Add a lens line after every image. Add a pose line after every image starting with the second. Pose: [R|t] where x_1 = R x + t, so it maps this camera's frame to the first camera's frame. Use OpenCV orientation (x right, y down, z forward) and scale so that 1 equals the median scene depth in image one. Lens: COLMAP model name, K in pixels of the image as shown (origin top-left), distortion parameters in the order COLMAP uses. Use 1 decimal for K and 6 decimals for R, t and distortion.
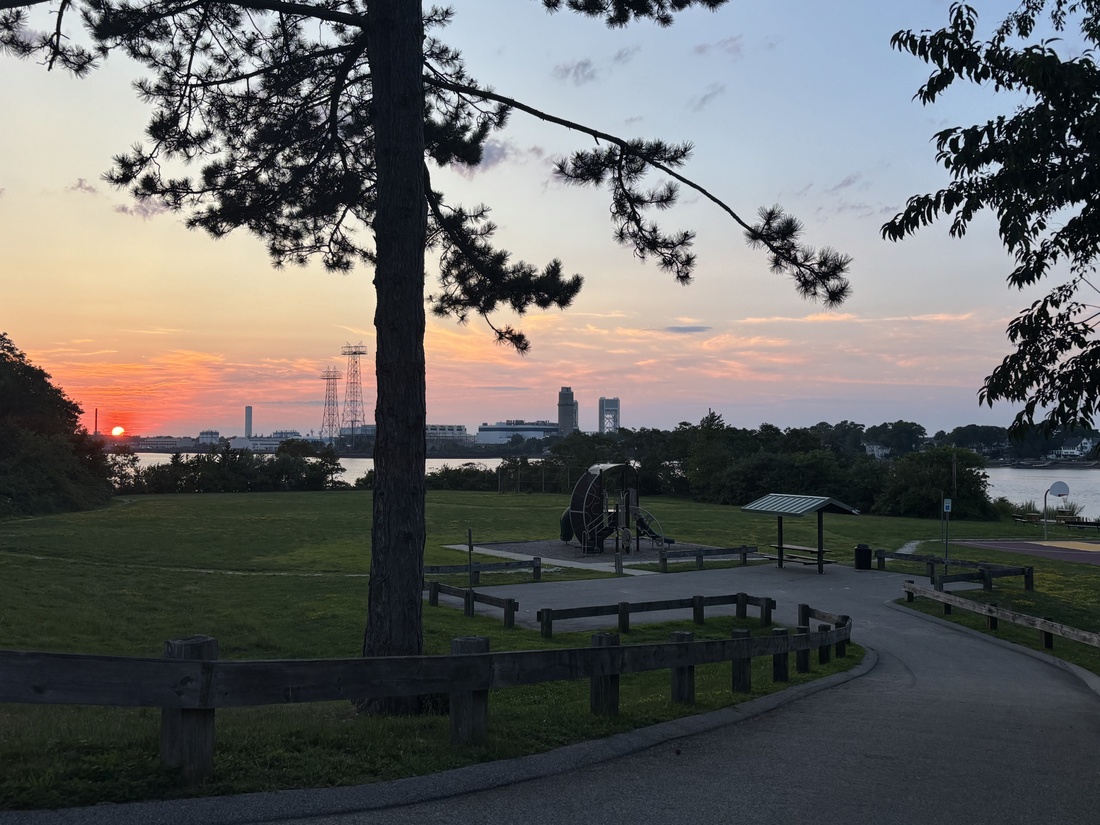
lens RADIAL K [[1042.9, 0, 551.1], [0, 1042.9, 417.3], [0, 0, 1]] dist [0.032006, 0.000000]
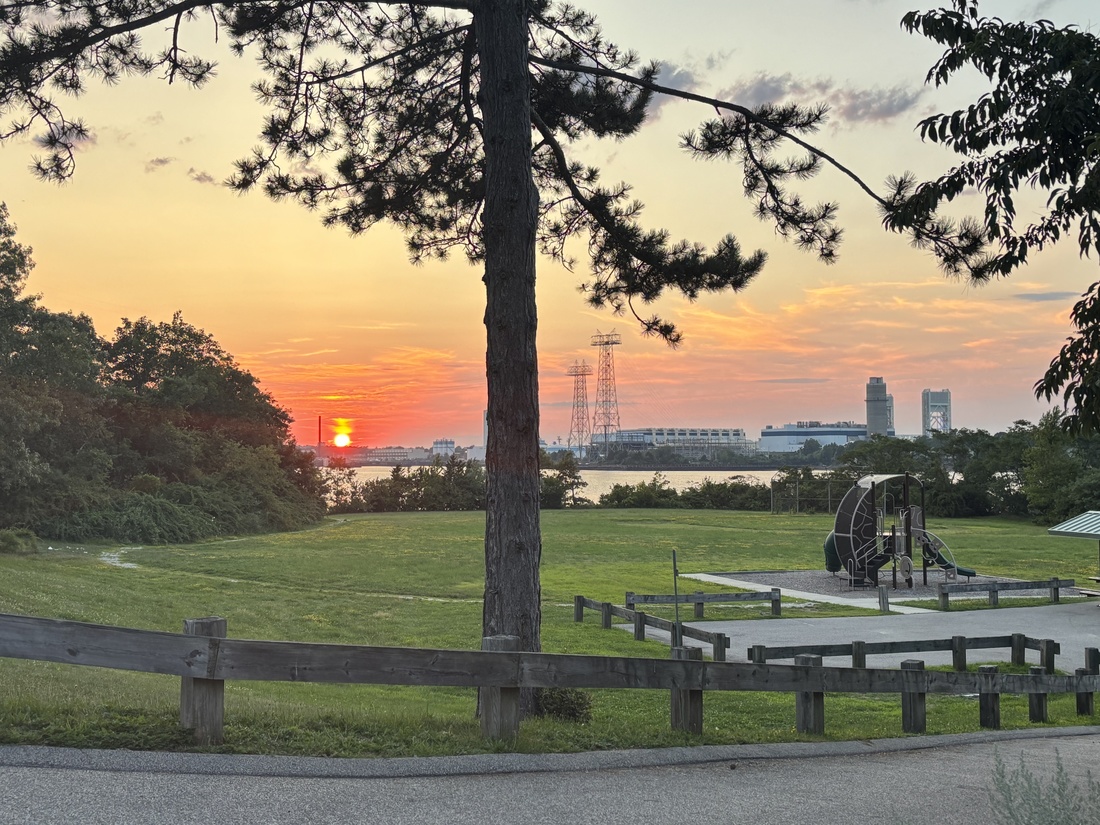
lens RADIAL K [[1324.2, 0, 549.1], [0, 1324.2, 413.9], [0, 0, 1]] dist [0.083455, 0.000000]
pose [[0.968485, -0.017912, -0.248429, 0.143907], [0.016791, 0.999837, -0.006630, 0.001950], [0.248507, 0.002250, 0.968627, -0.117122]]
